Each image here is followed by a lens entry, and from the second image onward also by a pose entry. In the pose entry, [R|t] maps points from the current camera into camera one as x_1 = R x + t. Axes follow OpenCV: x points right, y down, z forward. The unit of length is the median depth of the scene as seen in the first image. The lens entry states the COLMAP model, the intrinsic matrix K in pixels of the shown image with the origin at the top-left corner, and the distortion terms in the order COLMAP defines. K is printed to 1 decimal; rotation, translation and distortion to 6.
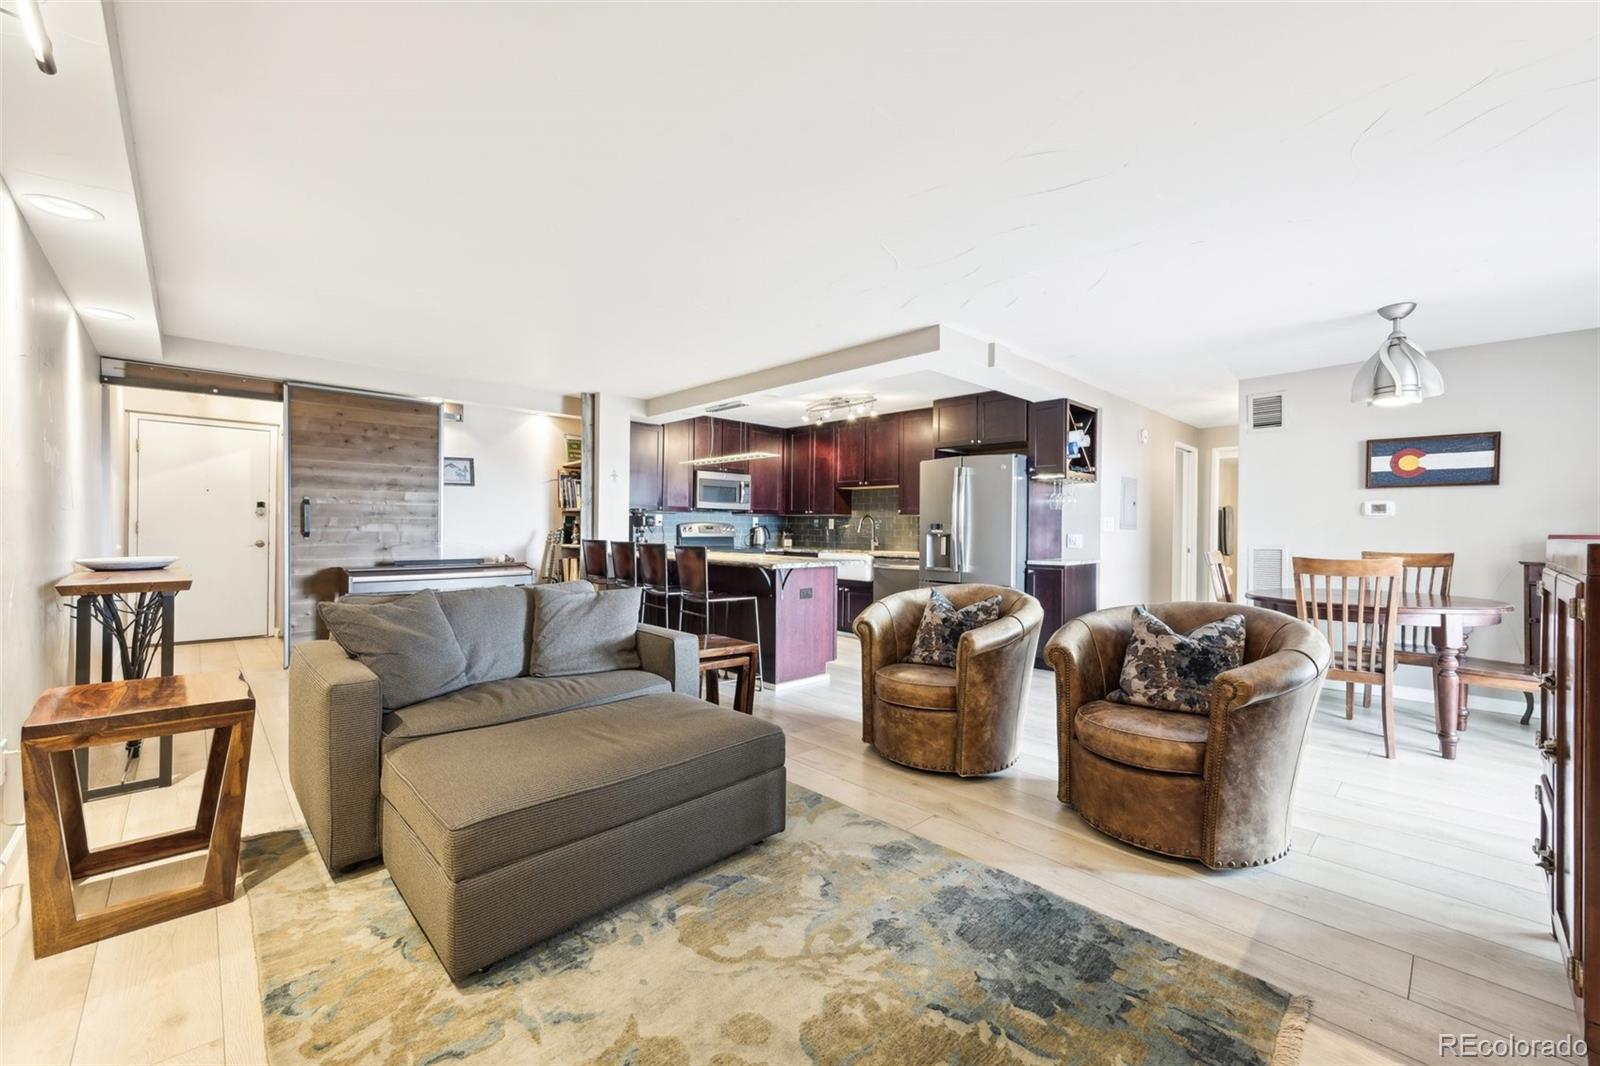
lens RADIAL K [[633.9, 0, 793.3], [0, 633.9, 530.7], [0, 0, 1]] dist [-0.001387, -0.000082]
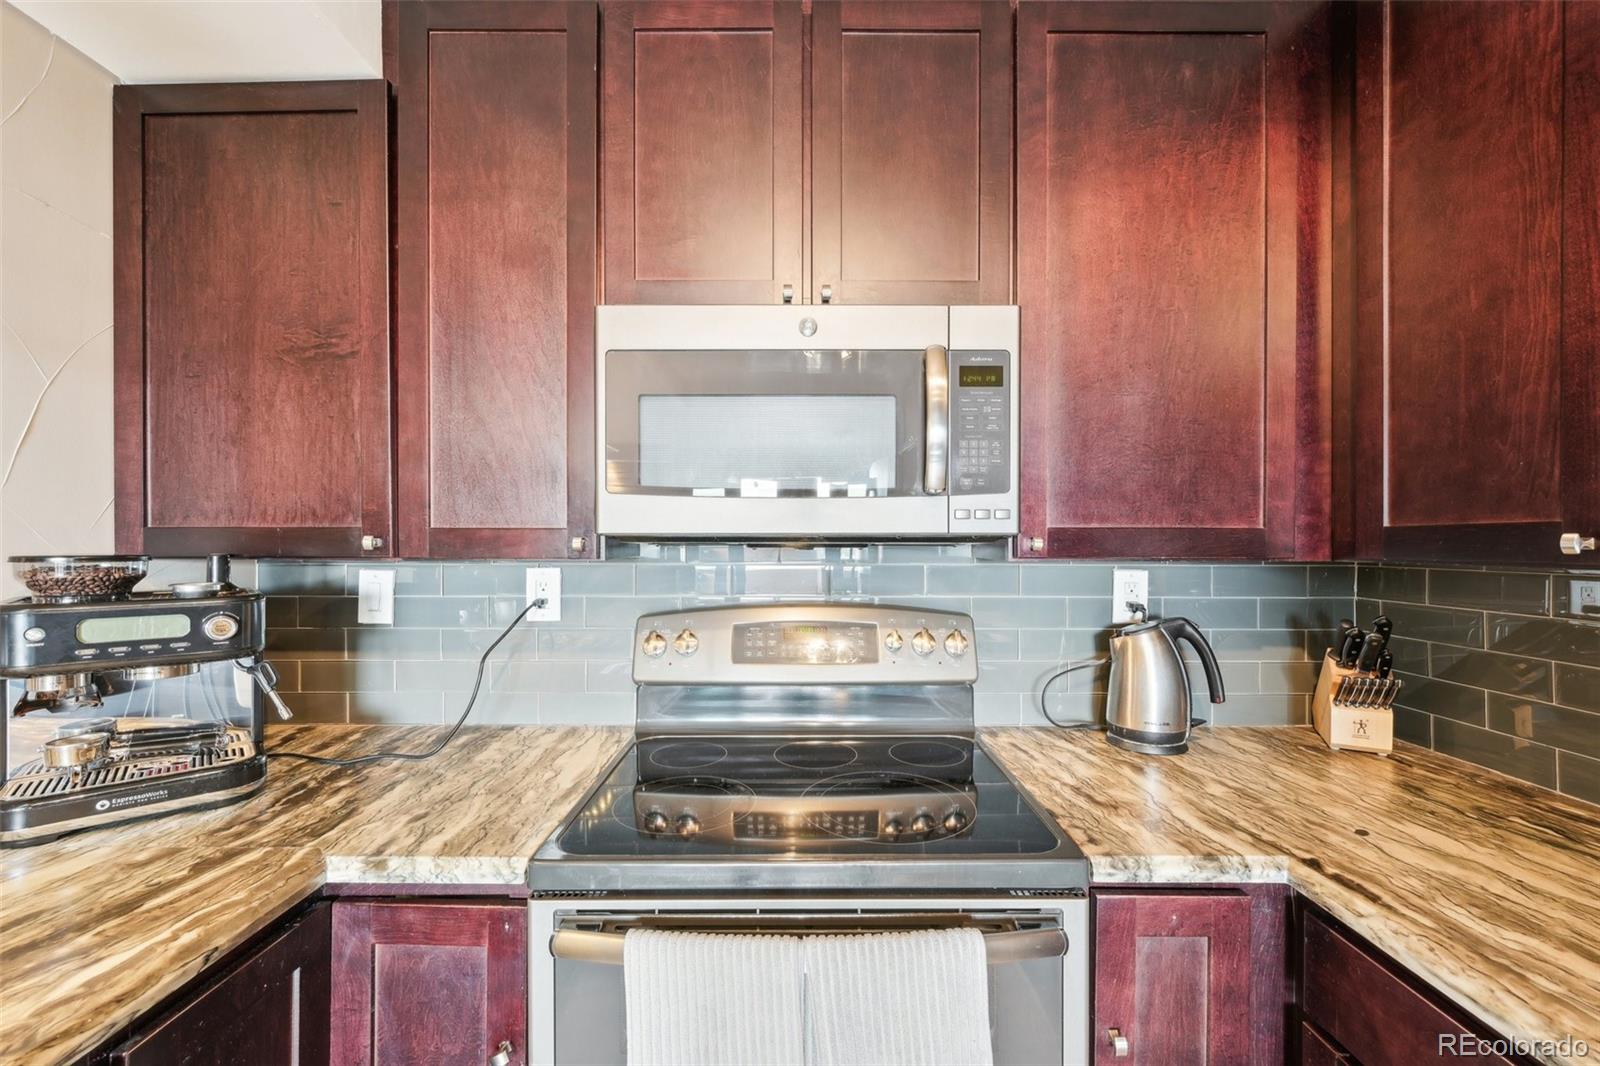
lens RADIAL K [[633.9, 0, 800.8], [0, 633.9, 538.0], [0, 0, 1]] dist [-0.001387, -0.000082]
pose [[0.724632, -0.004598, -0.689121, -0.000343], [-0.001363, 0.999966, -0.008105, -0.029494], [0.689135, 0.006813, 0.724601, 0.803906]]
